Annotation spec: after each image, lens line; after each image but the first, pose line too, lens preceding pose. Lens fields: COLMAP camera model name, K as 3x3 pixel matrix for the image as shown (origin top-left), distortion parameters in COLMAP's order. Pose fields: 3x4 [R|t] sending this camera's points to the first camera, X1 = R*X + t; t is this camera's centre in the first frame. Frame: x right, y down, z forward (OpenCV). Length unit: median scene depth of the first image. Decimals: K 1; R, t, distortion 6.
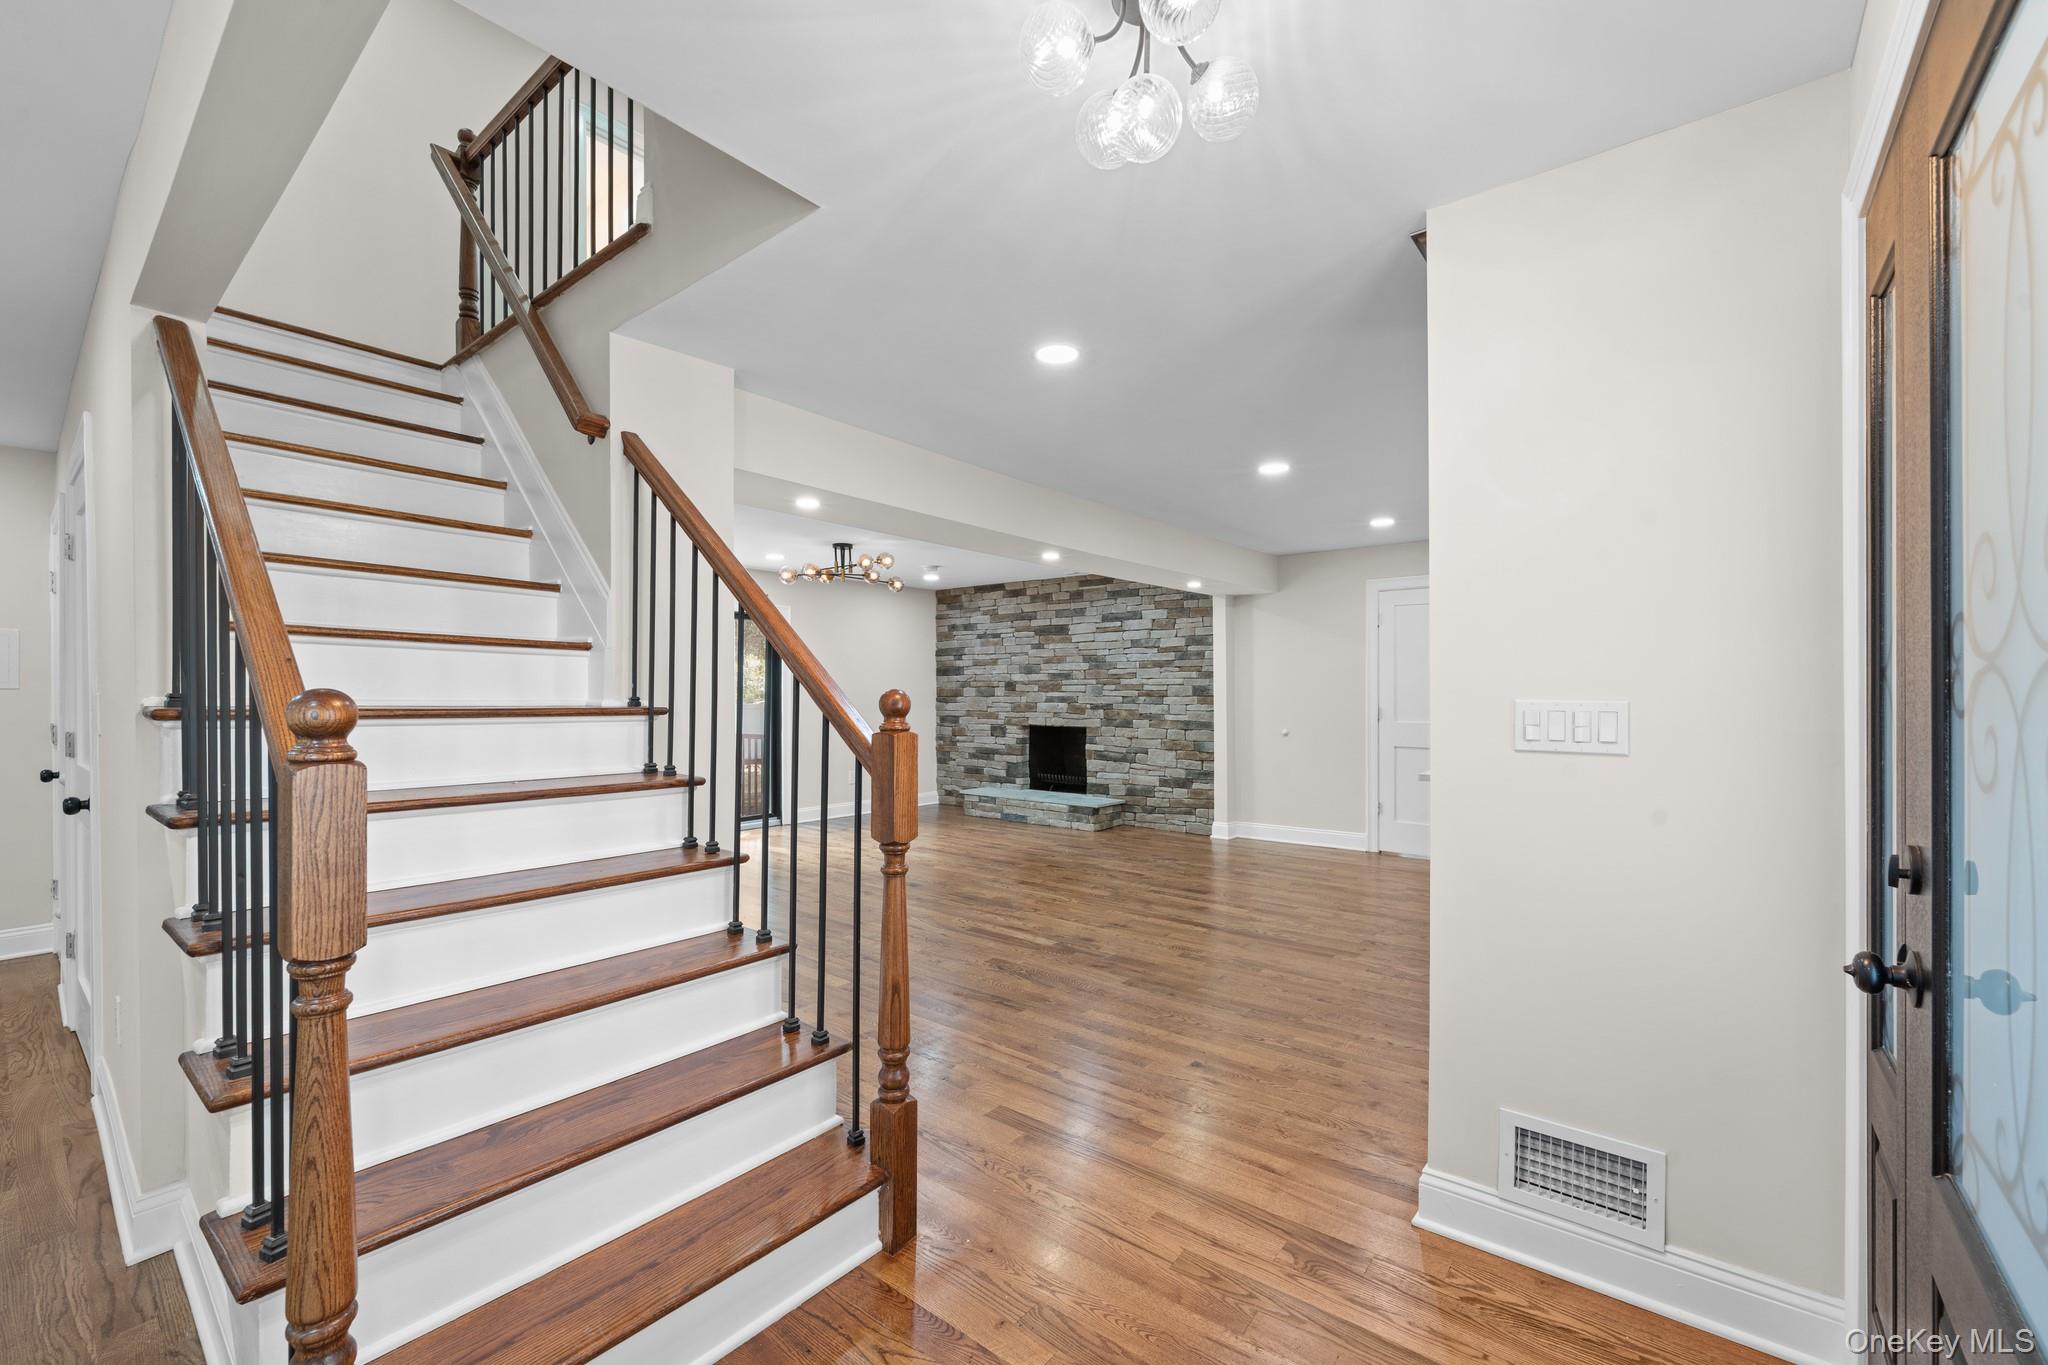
lens RADIAL K [[830.5, 0, 1018.0], [0, 830.5, 688.7], [0, 0, 1]] dist [-0.002730, -0.000806]
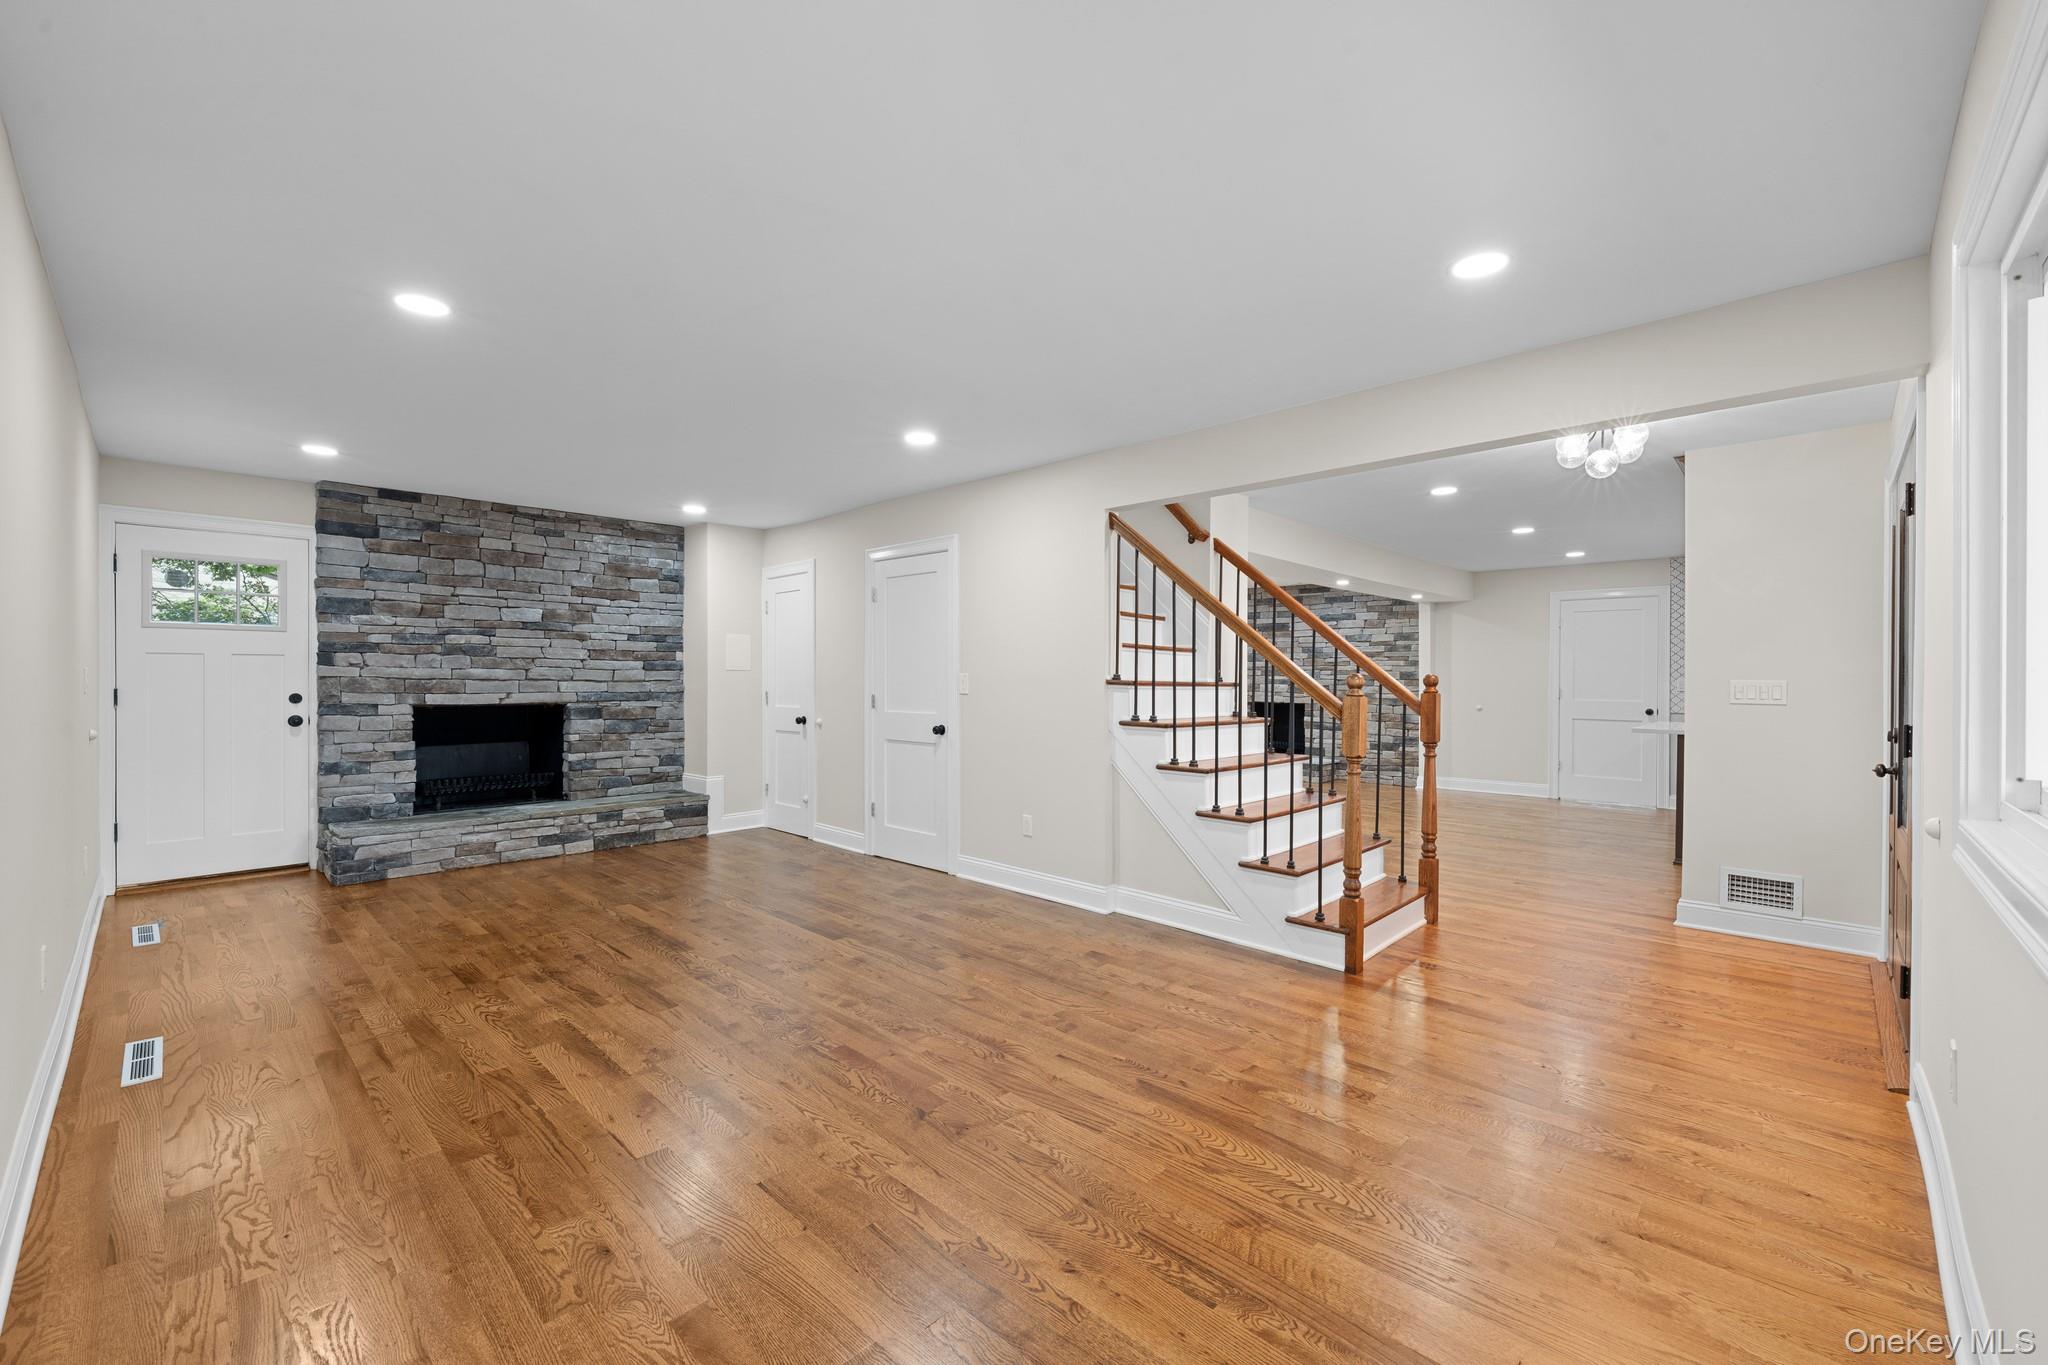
lens RADIAL K [[830.5, 0, 1013.3], [0, 830.5, 675.9], [0, 0, 1]] dist [-0.002730, -0.000806]
pose [[0.996266, 0.006756, -0.086074, -0.286725], [-0.006380, 0.999969, 0.004650, 0.000932], [0.086103, -0.004084, 0.996278, -0.350521]]
